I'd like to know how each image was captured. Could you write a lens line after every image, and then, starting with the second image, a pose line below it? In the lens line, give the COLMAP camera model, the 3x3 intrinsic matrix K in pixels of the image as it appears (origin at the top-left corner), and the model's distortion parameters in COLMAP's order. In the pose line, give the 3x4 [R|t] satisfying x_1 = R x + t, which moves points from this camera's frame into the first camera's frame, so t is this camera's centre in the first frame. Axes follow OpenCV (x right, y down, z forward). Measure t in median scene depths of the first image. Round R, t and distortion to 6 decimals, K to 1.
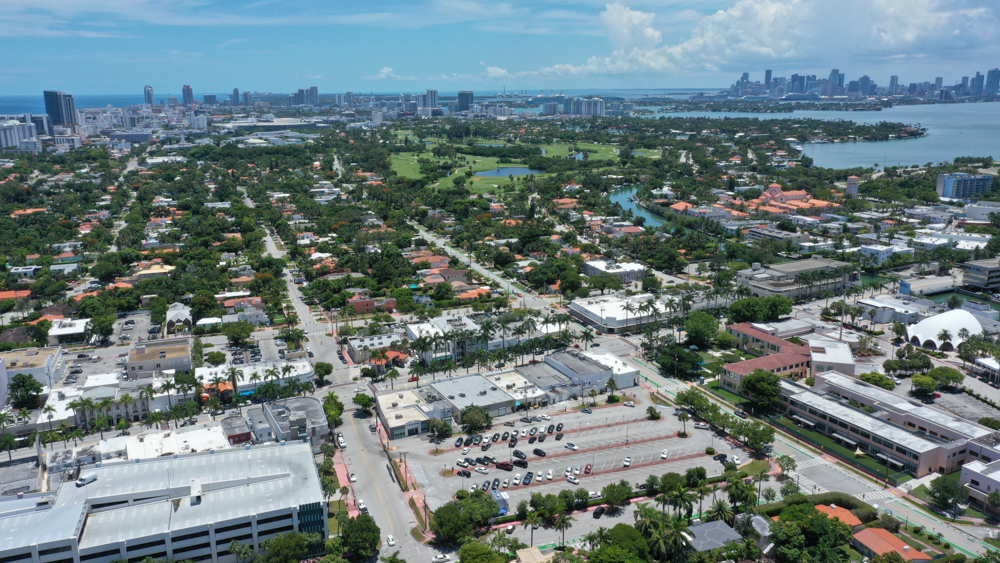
lens RADIAL K [[825.7, 0, 500.0], [0, 825.7, 281.5], [0, 0, 1]] dist [0.002823, 0.010004]
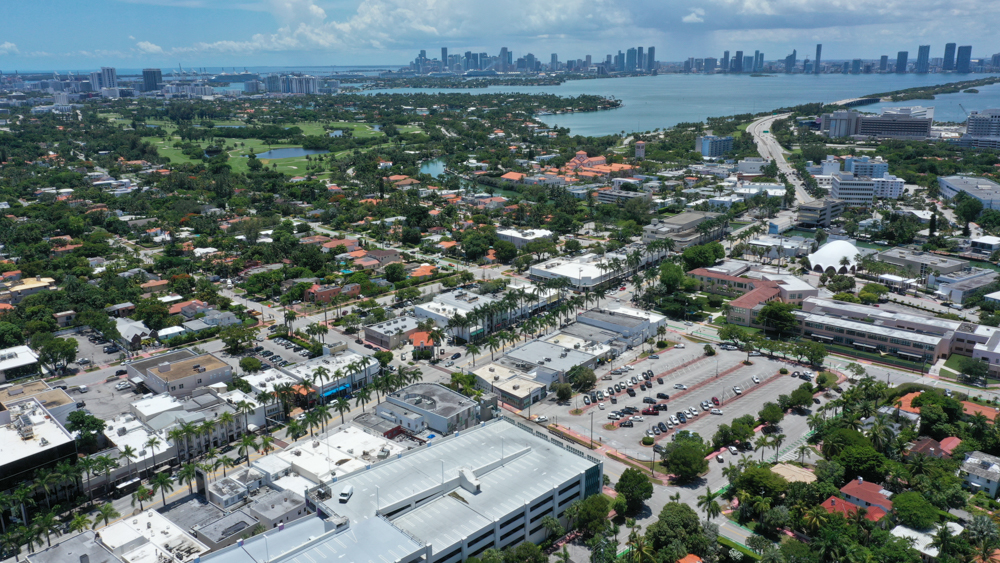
lens RADIAL K [[825.7, 0, 500.0], [0, 825.7, 281.5], [0, 0, 1]] dist [0.002823, 0.010004]
pose [[0.910371, -0.107849, 0.399491, -0.354864], [0.097591, 0.994163, 0.045997, -0.009970], [-0.402120, -0.002888, 0.915583, 0.050856]]
